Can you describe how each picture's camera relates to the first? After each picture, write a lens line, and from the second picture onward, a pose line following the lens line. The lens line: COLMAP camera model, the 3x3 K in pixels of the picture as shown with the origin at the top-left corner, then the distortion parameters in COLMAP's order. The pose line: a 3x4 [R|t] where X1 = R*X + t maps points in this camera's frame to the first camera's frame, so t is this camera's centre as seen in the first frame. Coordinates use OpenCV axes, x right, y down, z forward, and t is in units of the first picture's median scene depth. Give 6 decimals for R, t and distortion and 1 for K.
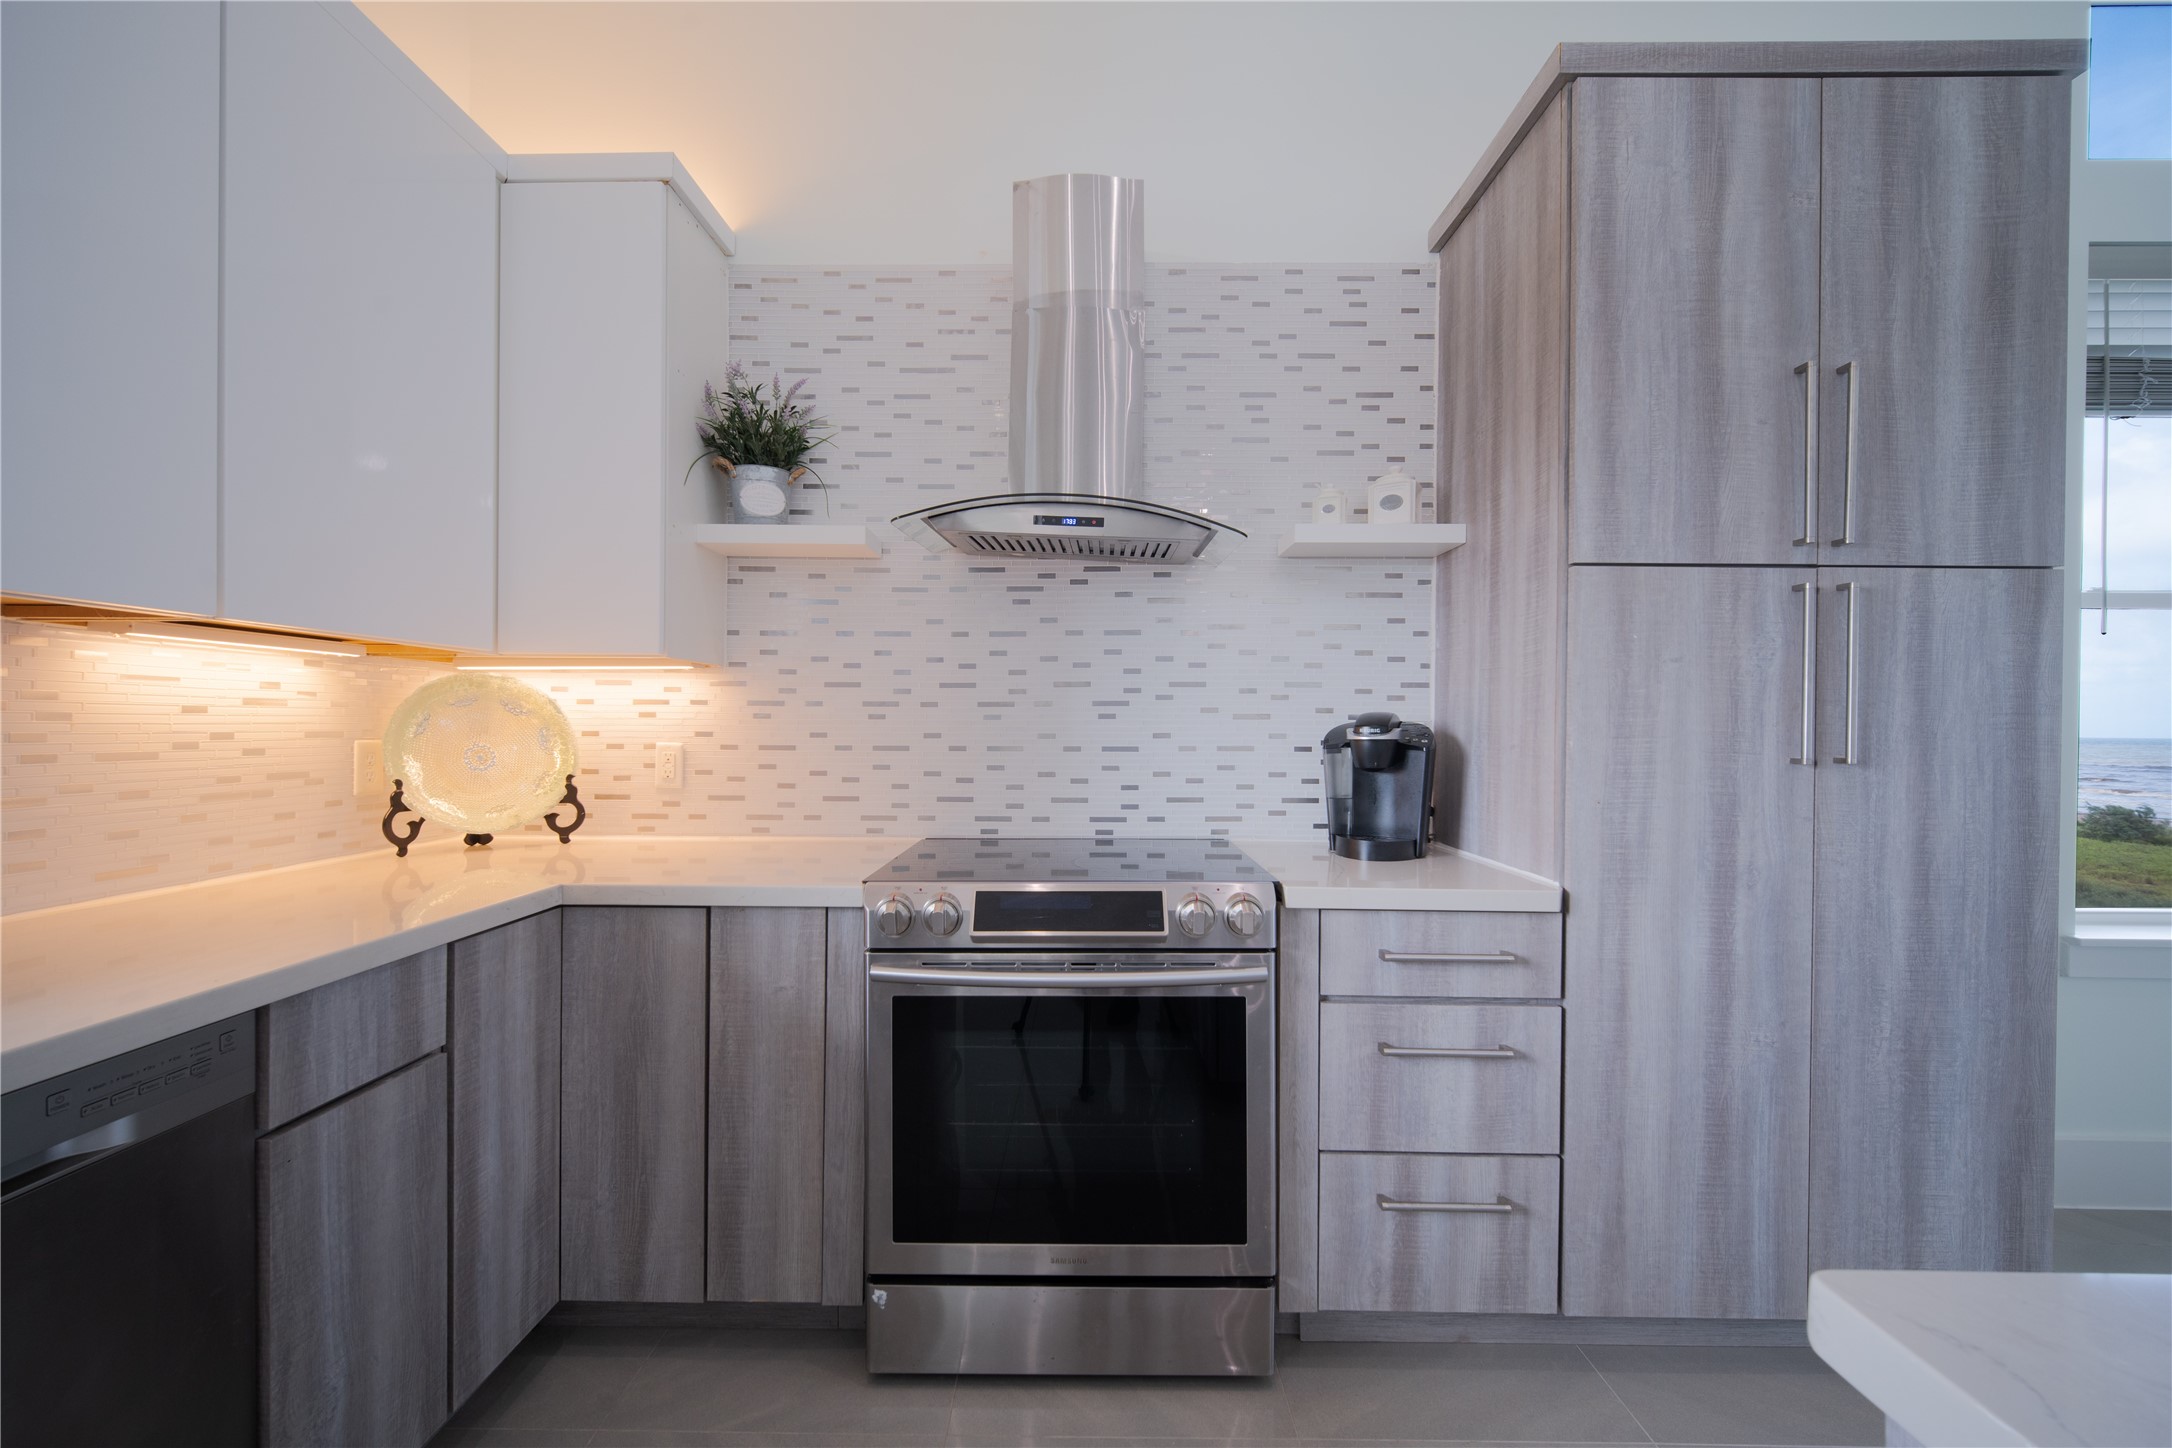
lens RADIAL K [[878.7, 0, 1076.9], [0, 878.7, 727.8], [0, 0, 1]] dist [-0.003234, -0.000861]
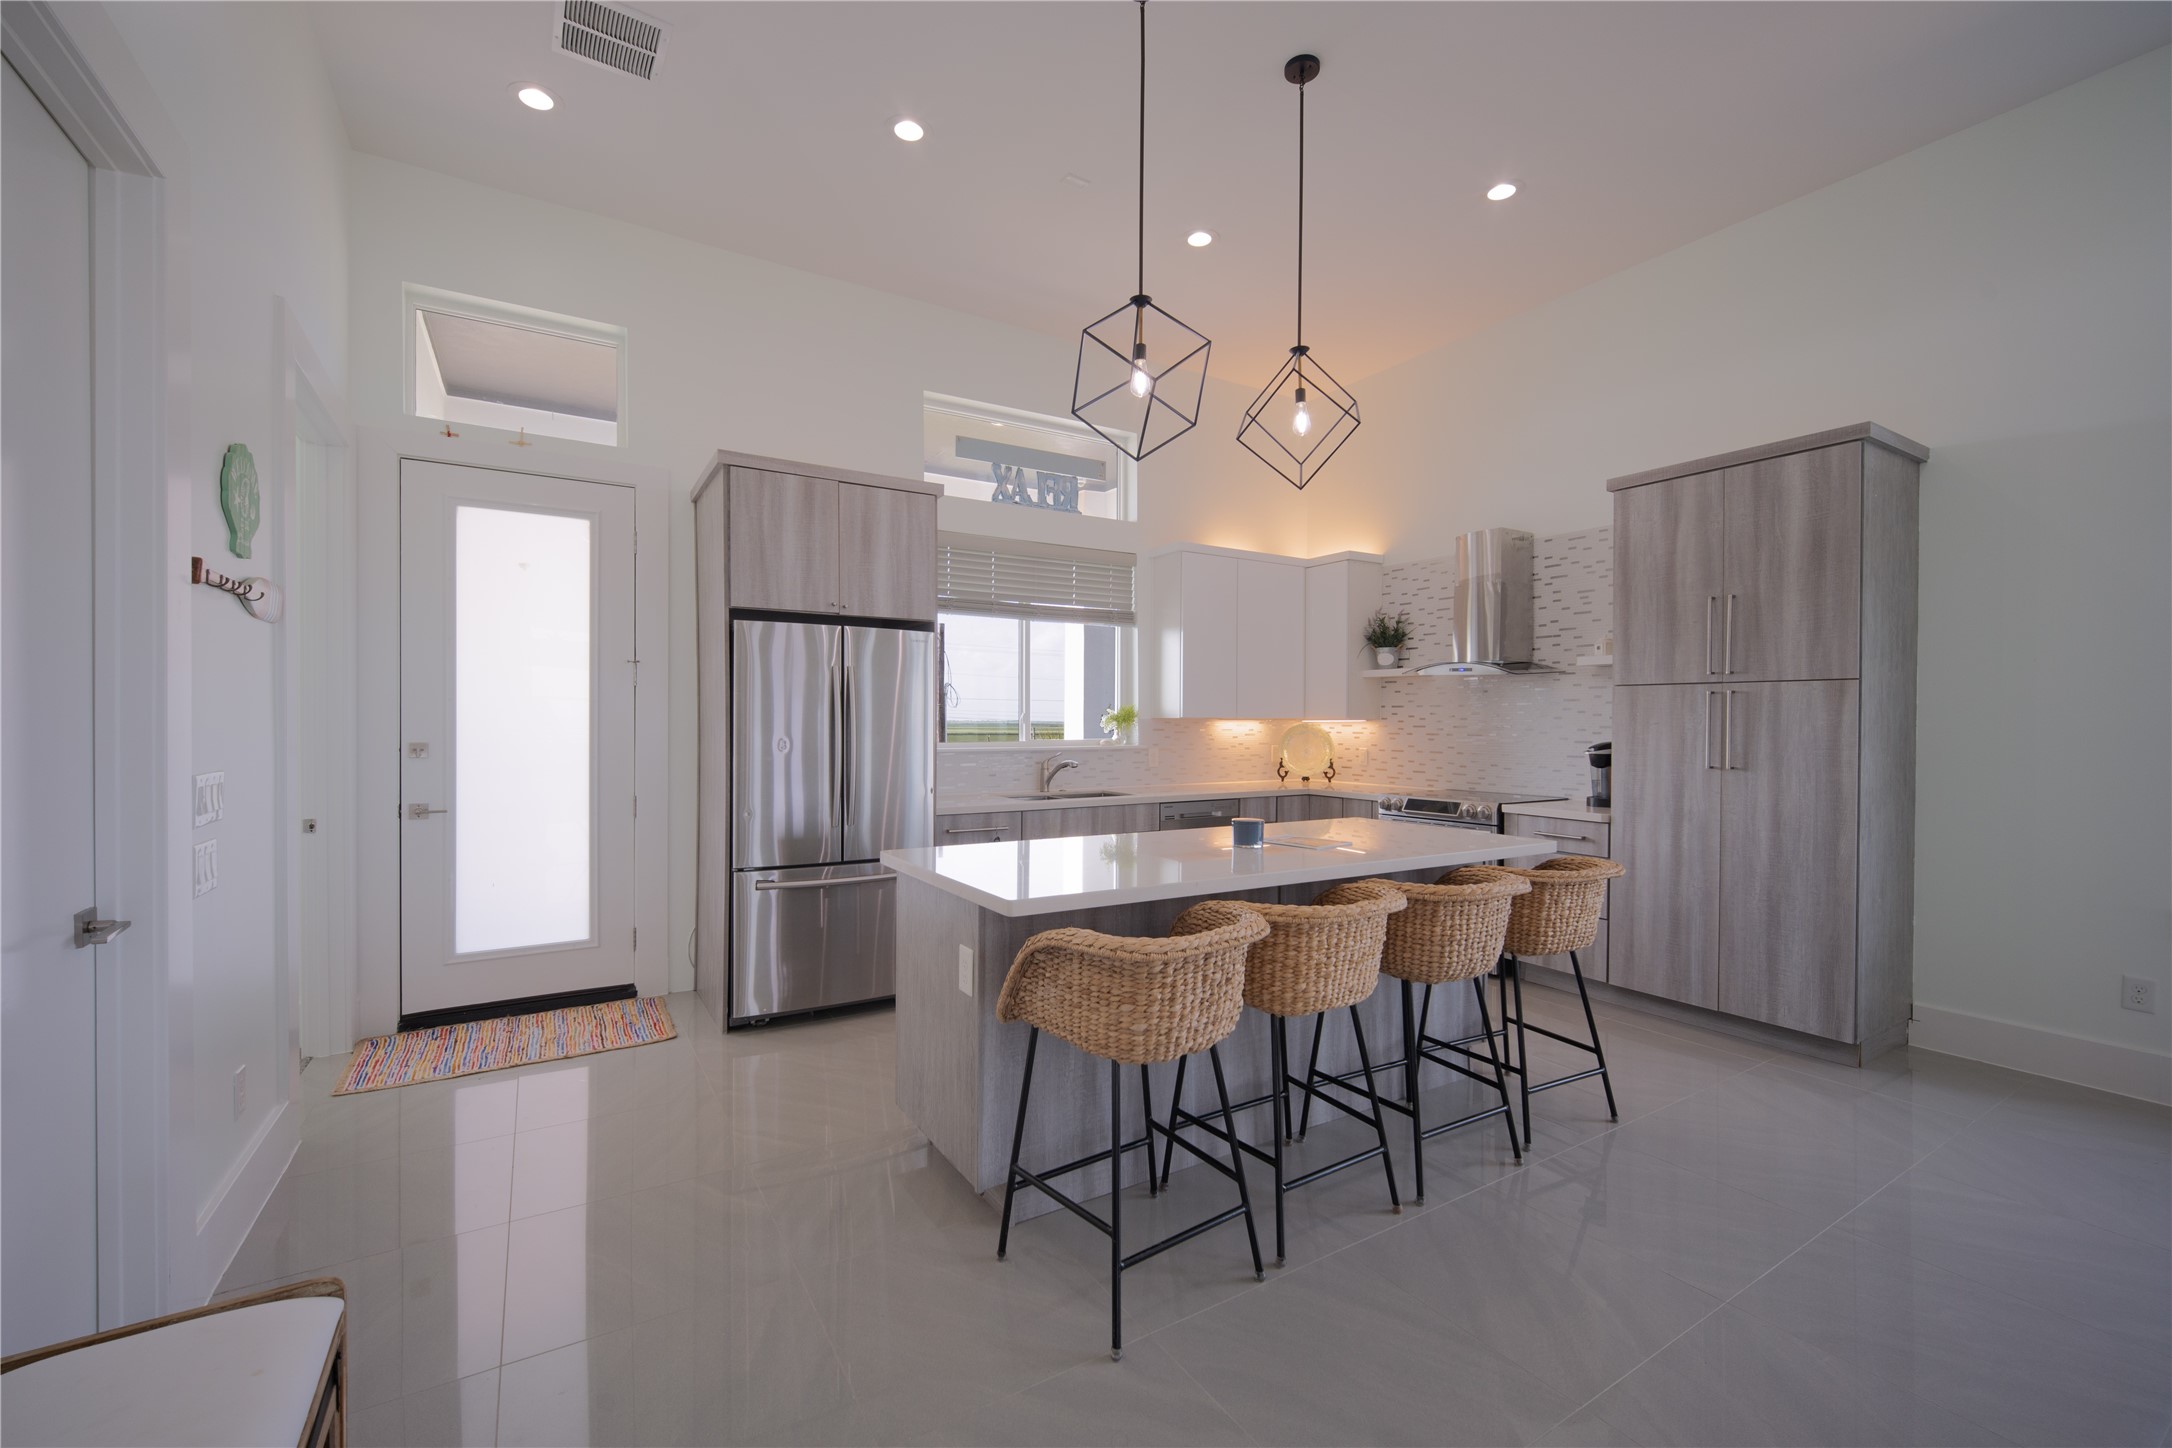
lens RADIAL K [[878.7, 0, 1076.9], [0, 878.7, 727.8], [0, 0, 1]] dist [-0.003234, -0.000861]
pose [[0.535422, 0.002560, -0.844581, 1.874437], [-0.003756, 0.999993, 0.000650, -0.061215], [0.844576, 0.002824, 0.535428, -1.650791]]
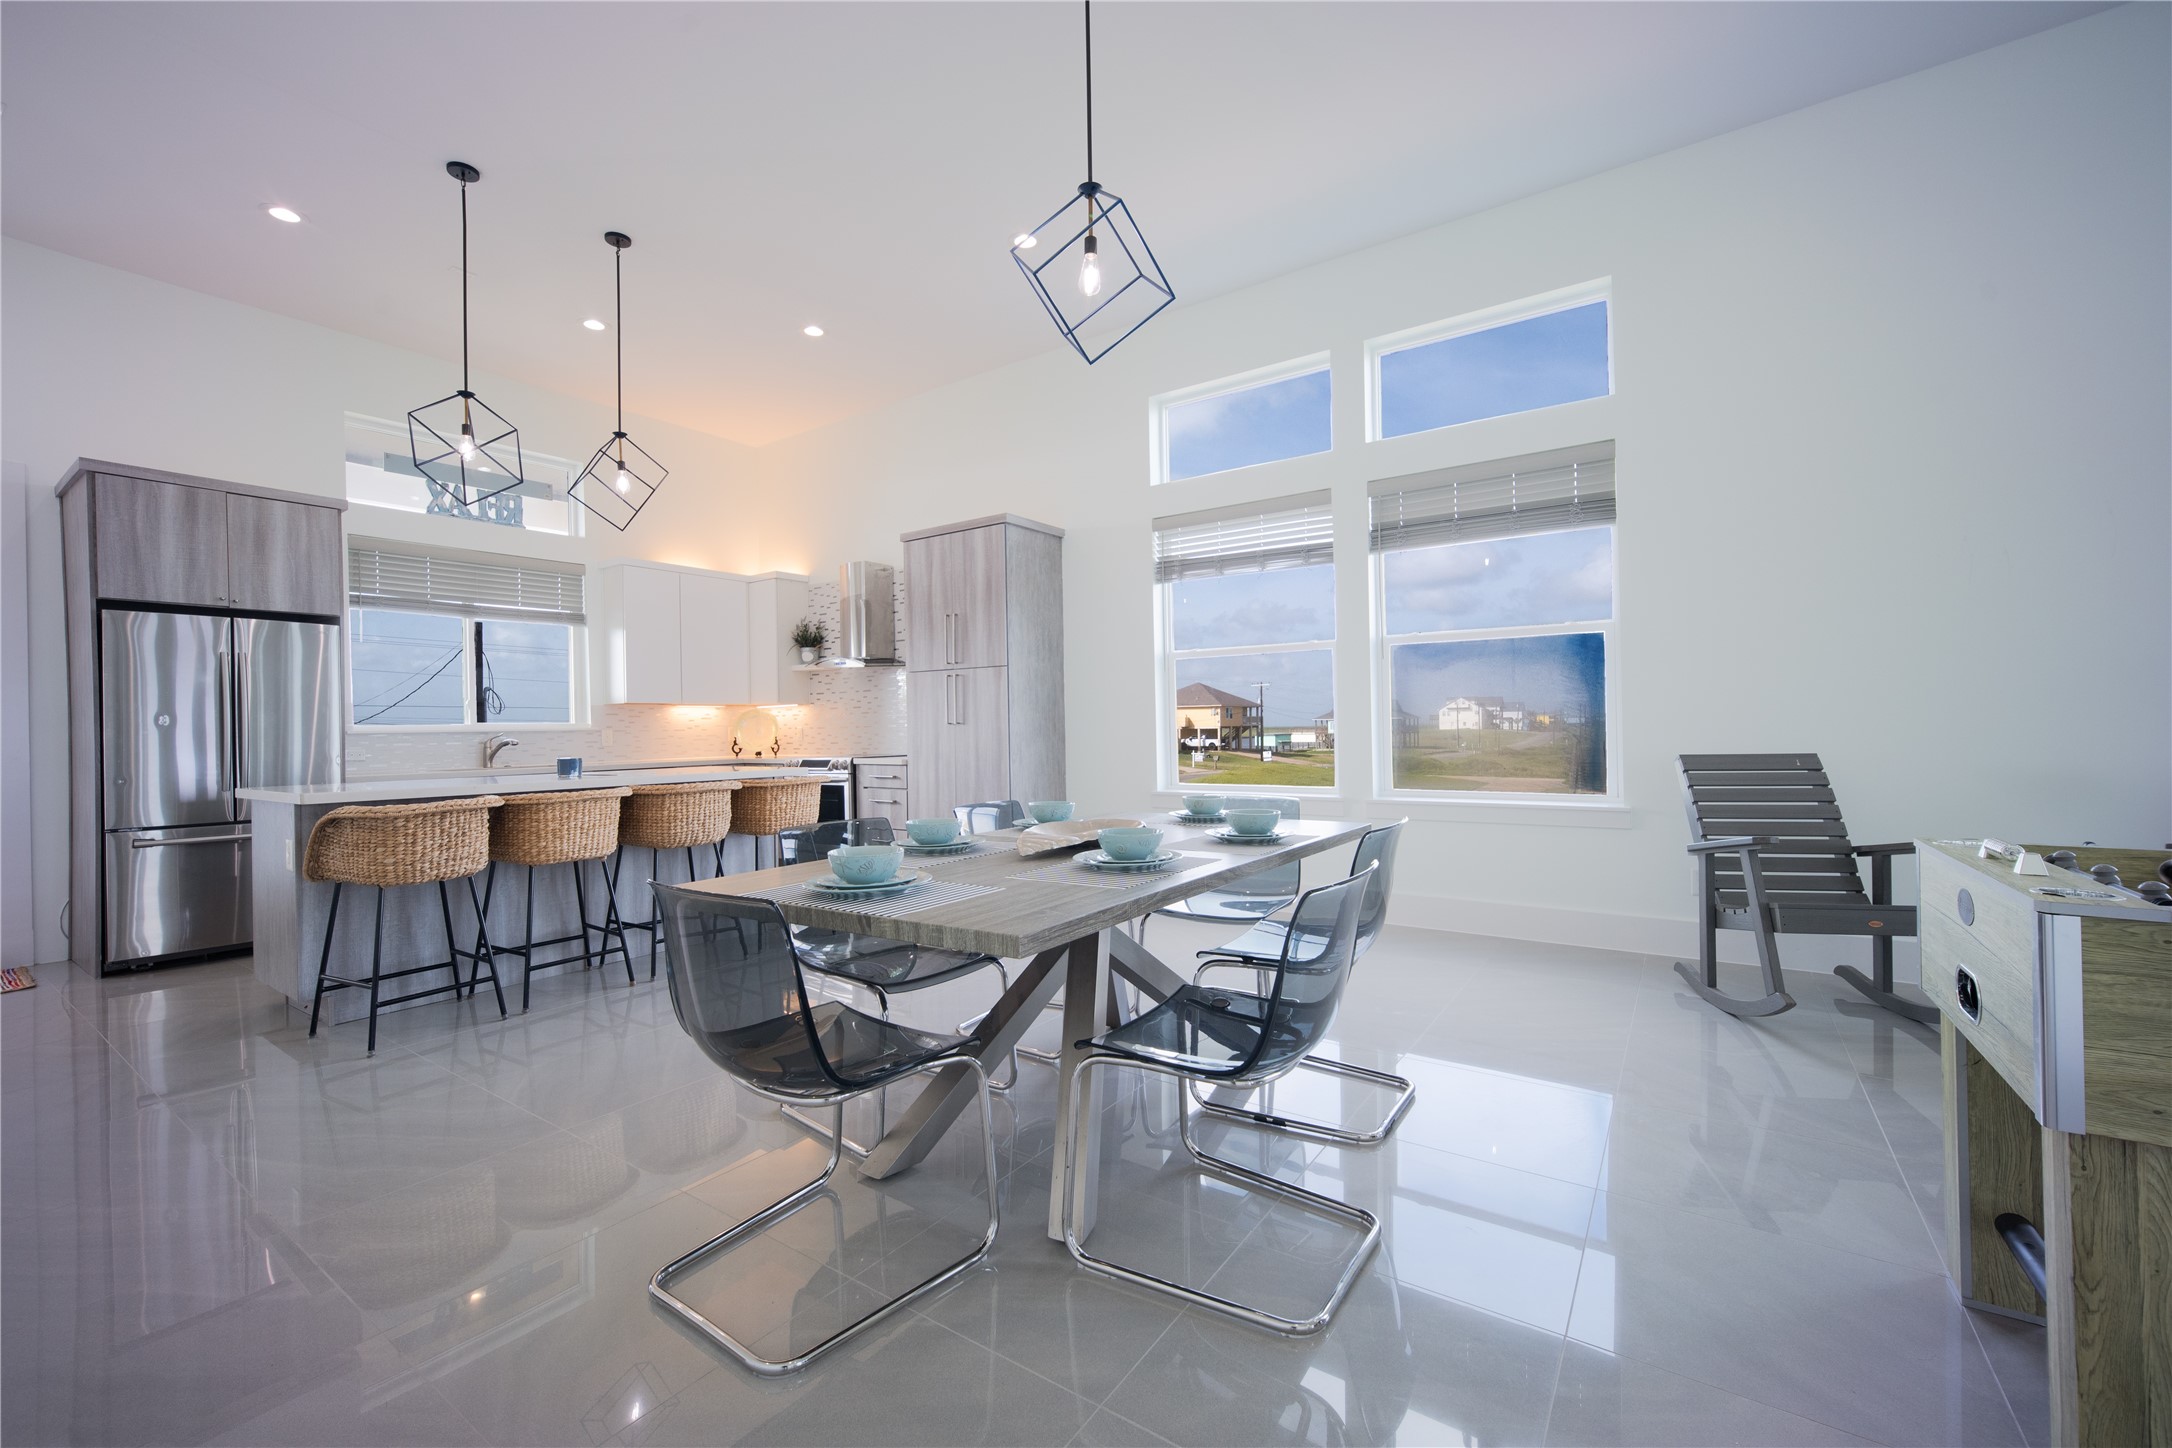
lens RADIAL K [[878.7, 0, 1076.9], [0, 878.7, 727.8], [0, 0, 1]] dist [-0.003234, -0.000861]
pose [[0.827928, -0.020268, -0.560468, 3.276293], [0.020930, 0.999767, -0.005236, 0.084734], [0.560444, -0.007396, 0.828159, -1.704930]]
